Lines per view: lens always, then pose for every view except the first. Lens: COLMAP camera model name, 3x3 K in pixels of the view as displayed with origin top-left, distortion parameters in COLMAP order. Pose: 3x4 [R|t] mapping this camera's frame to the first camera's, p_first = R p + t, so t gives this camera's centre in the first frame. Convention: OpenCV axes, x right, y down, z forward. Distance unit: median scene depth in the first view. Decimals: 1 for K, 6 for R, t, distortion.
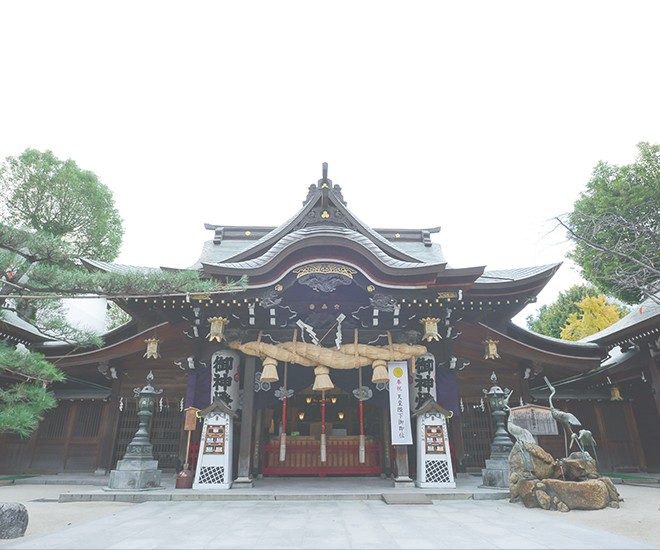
lens RADIAL K [[421.5, 0, 330.0], [0, 421.5, 275.0], [0, 0, 1]] dist [0.000959, -0.000180]
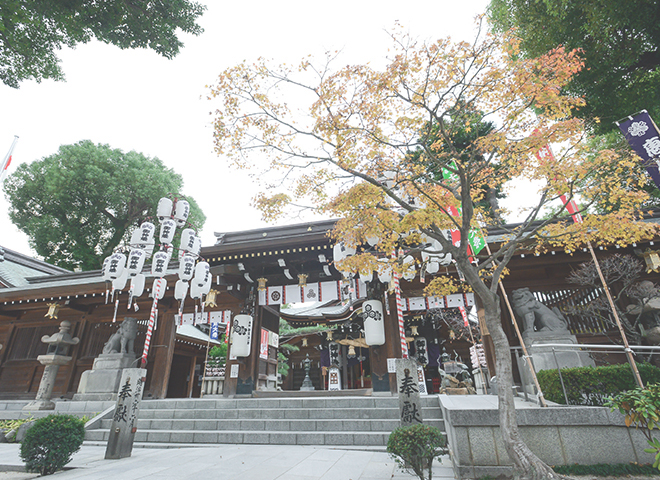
lens RADIAL K [[334.8, 0, 330.0], [0, 334.8, 240.0], [0, 0, 1]] dist [0.000642, 0.000224]
pose [[0.965994, -0.121288, -0.228352, 0.271400], [0.111043, 0.992166, -0.057240, -0.332676], [0.233506, 0.029937, 0.971894, -1.009140]]
